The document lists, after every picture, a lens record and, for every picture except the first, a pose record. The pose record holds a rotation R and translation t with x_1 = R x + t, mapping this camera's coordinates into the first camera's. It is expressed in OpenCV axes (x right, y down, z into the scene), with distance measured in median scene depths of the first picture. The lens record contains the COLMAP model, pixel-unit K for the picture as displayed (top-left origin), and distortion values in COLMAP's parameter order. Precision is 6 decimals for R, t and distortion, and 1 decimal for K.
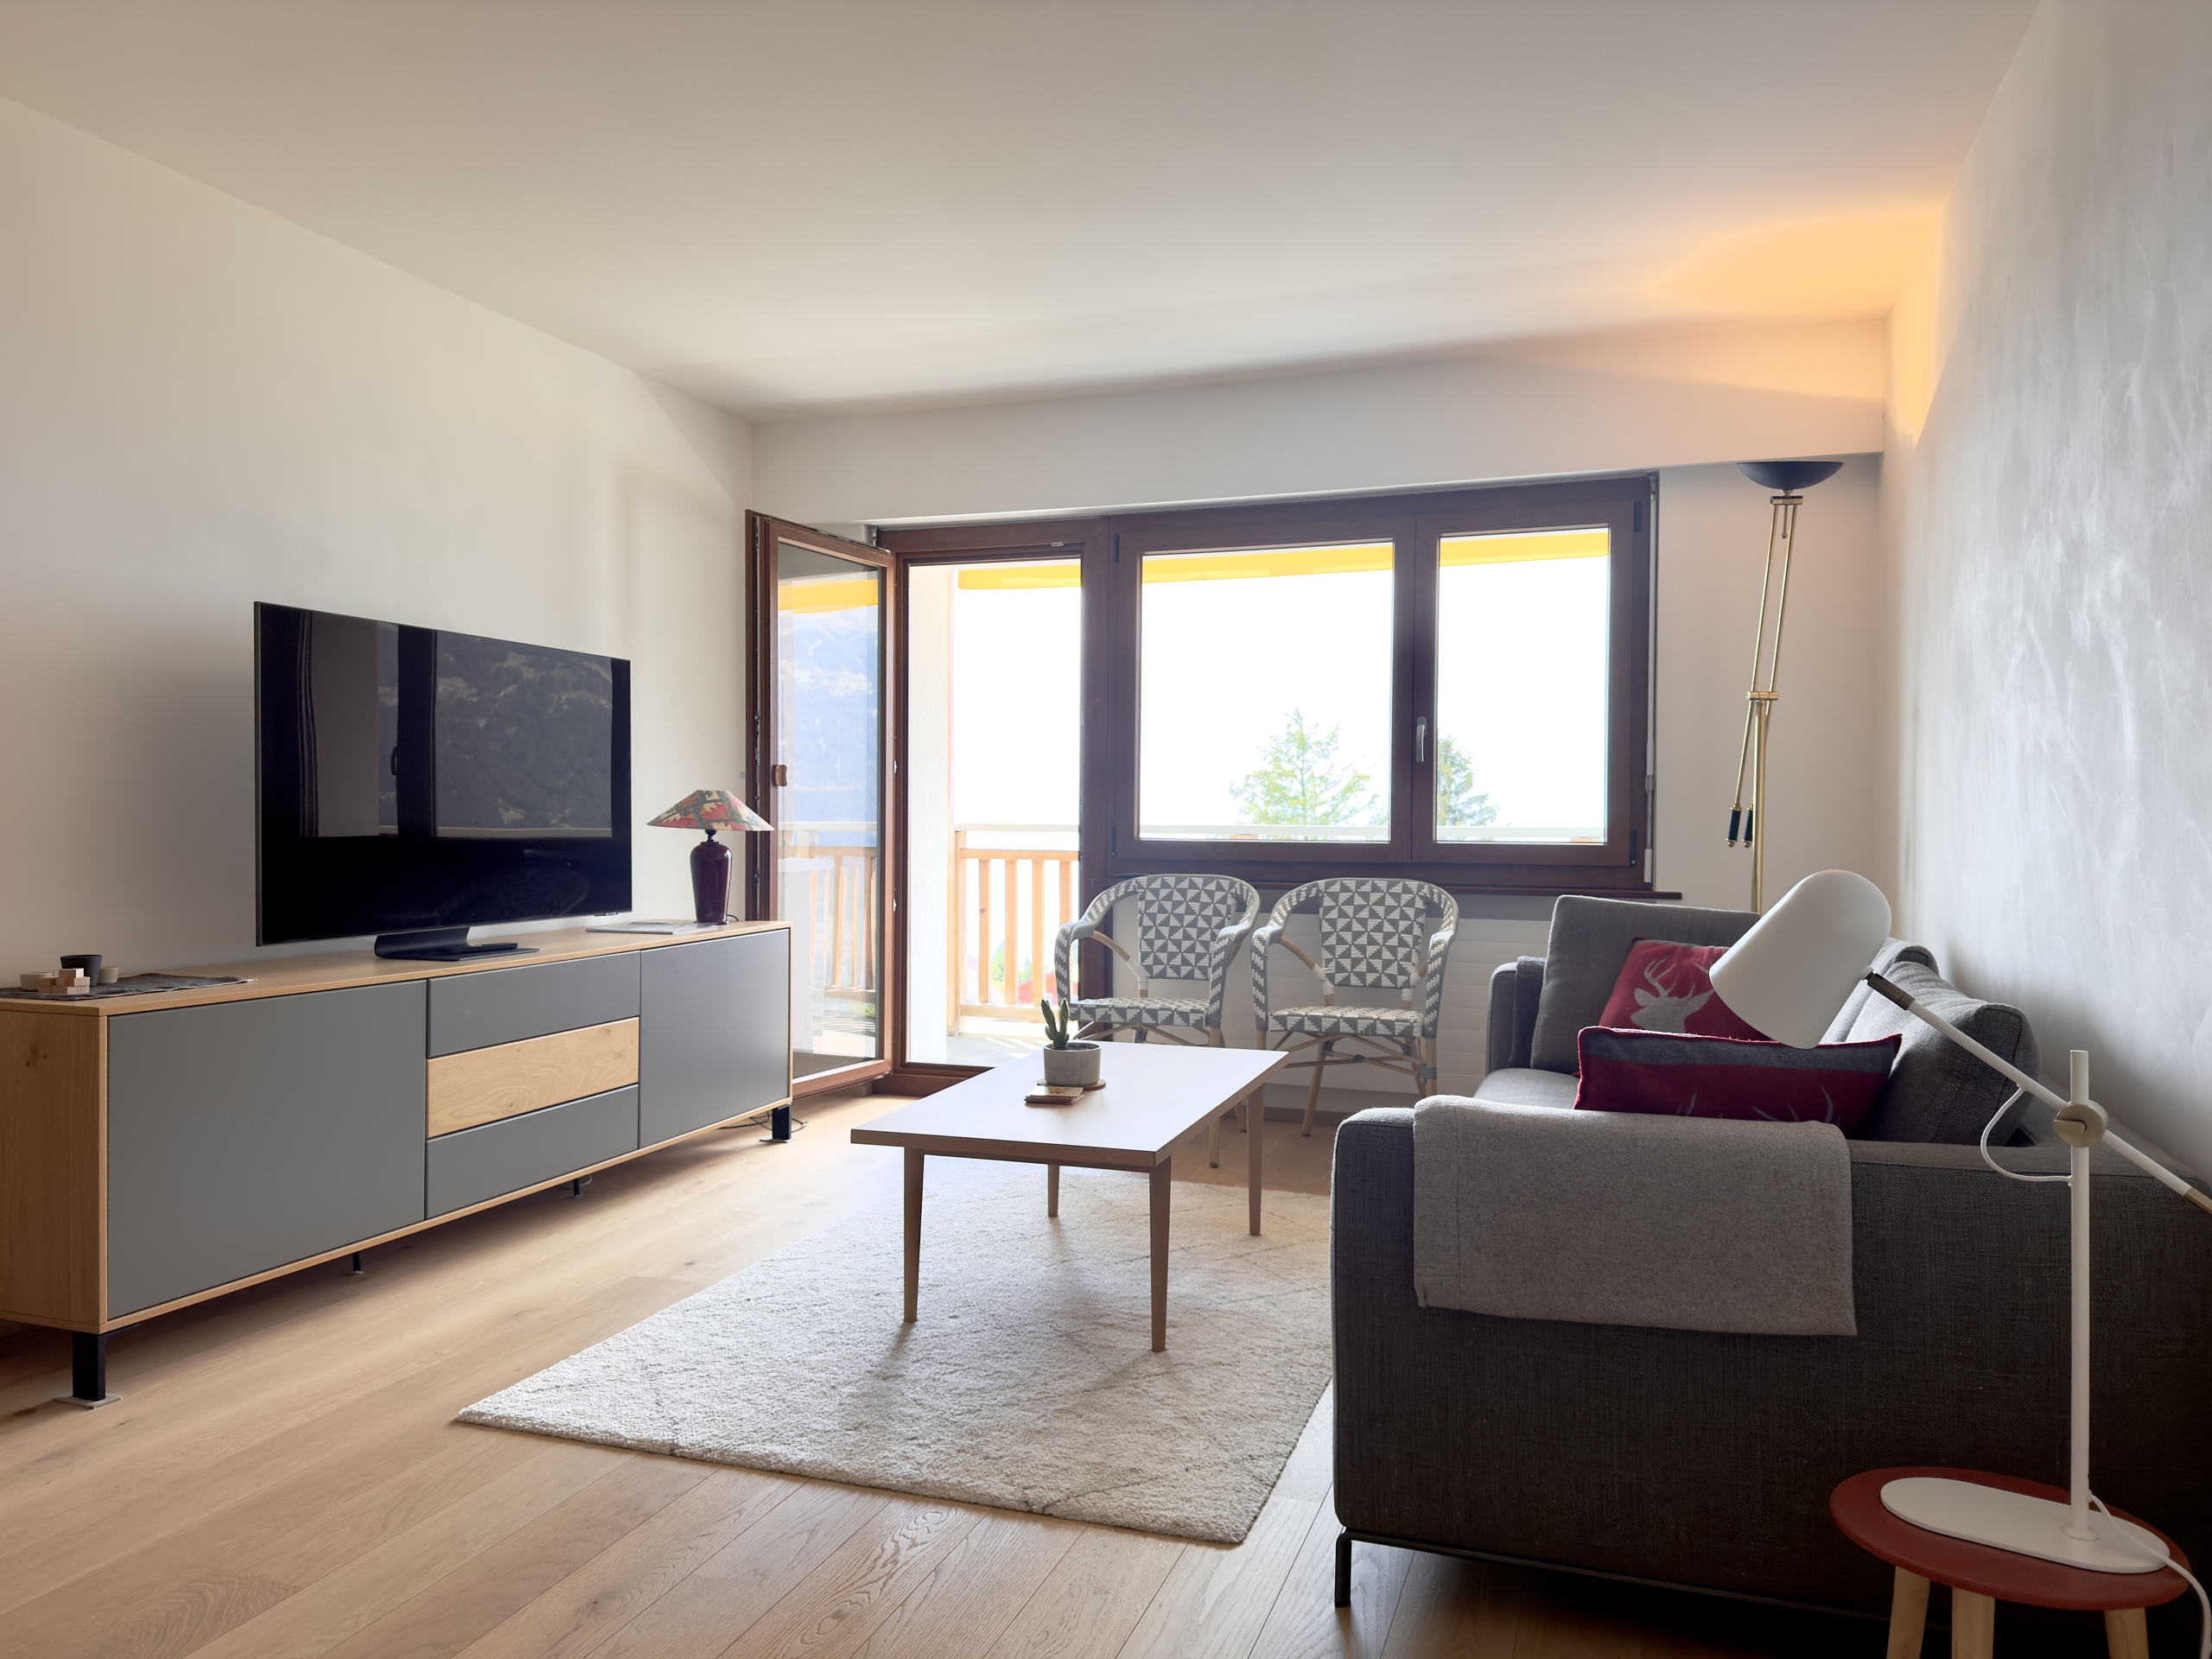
lens RADIAL K [[1559.8, 0, 1107.2], [0, 1559.8, 848.4], [0, 0, 1]] dist [0.218974, -0.393609]
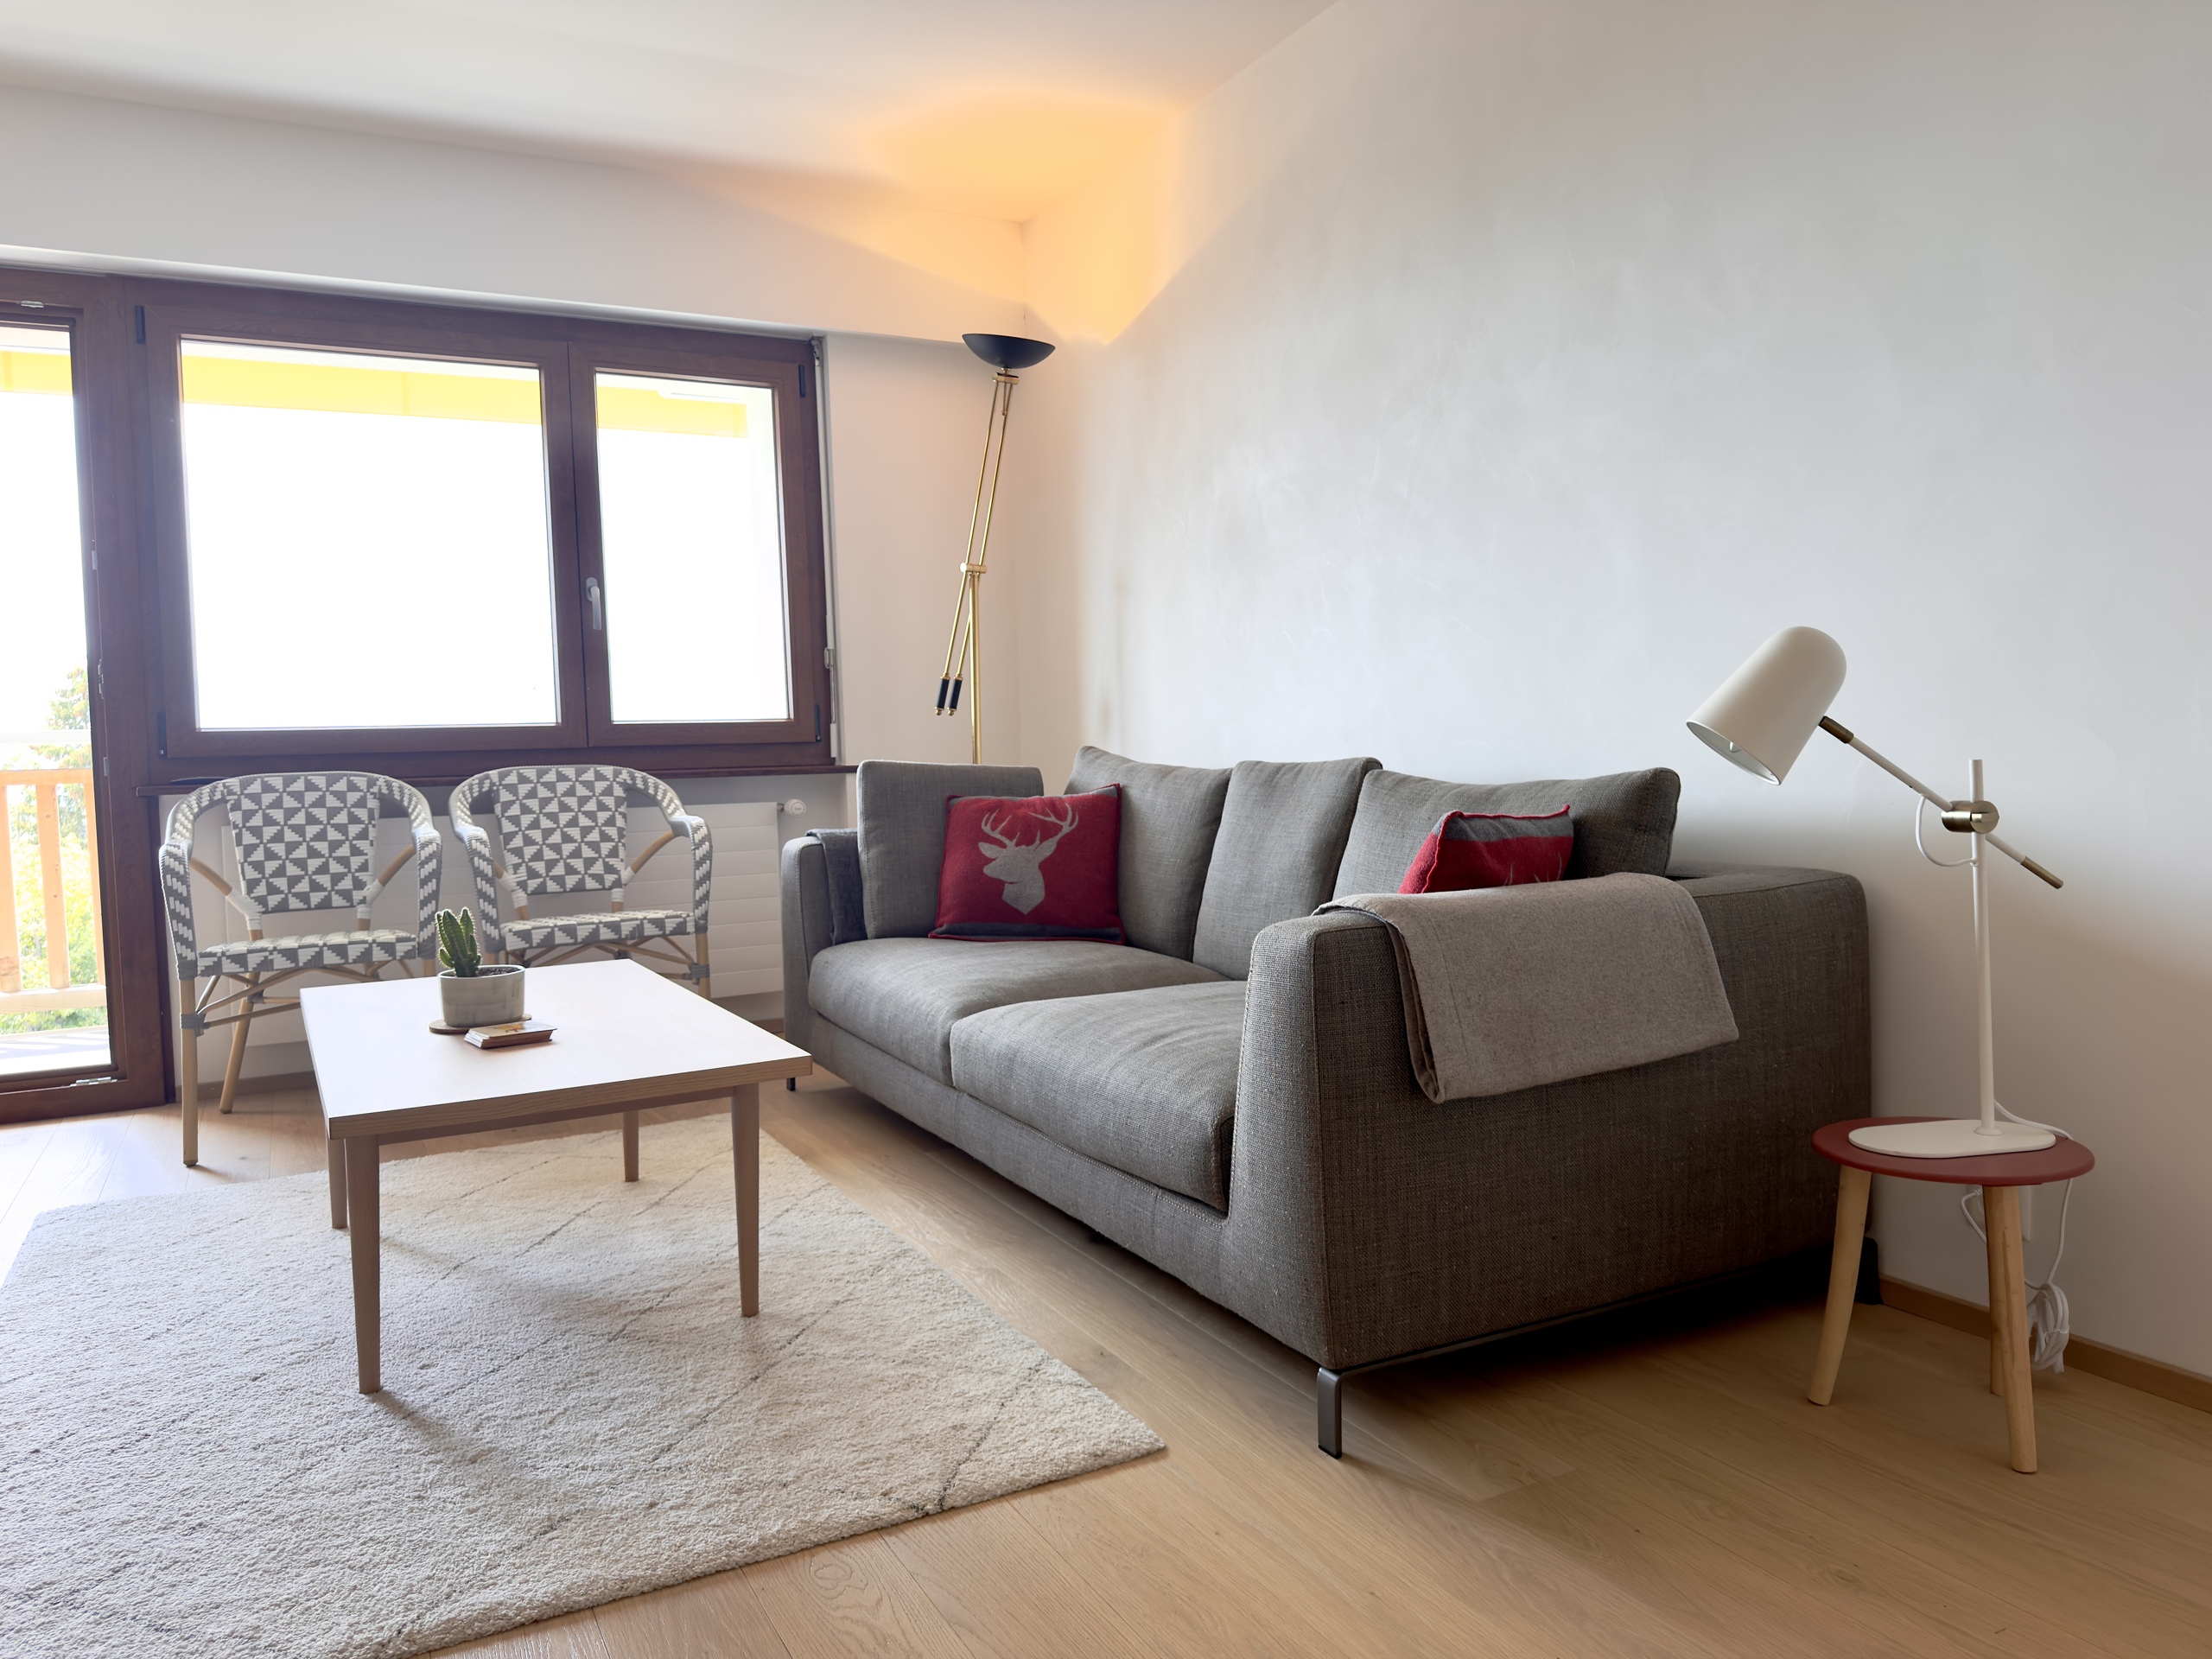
lens RADIAL K [[1550.9, 0, 1106.0], [0, 1550.9, 829.5], [0, 0, 1]] dist [0.047935, -0.051336]
pose [[0.686642, -0.066582, 0.723941, -0.244889], [0.048160, 0.997776, 0.046089, 0.029692], [-0.725399, 0.003218, 0.688321, 0.208614]]
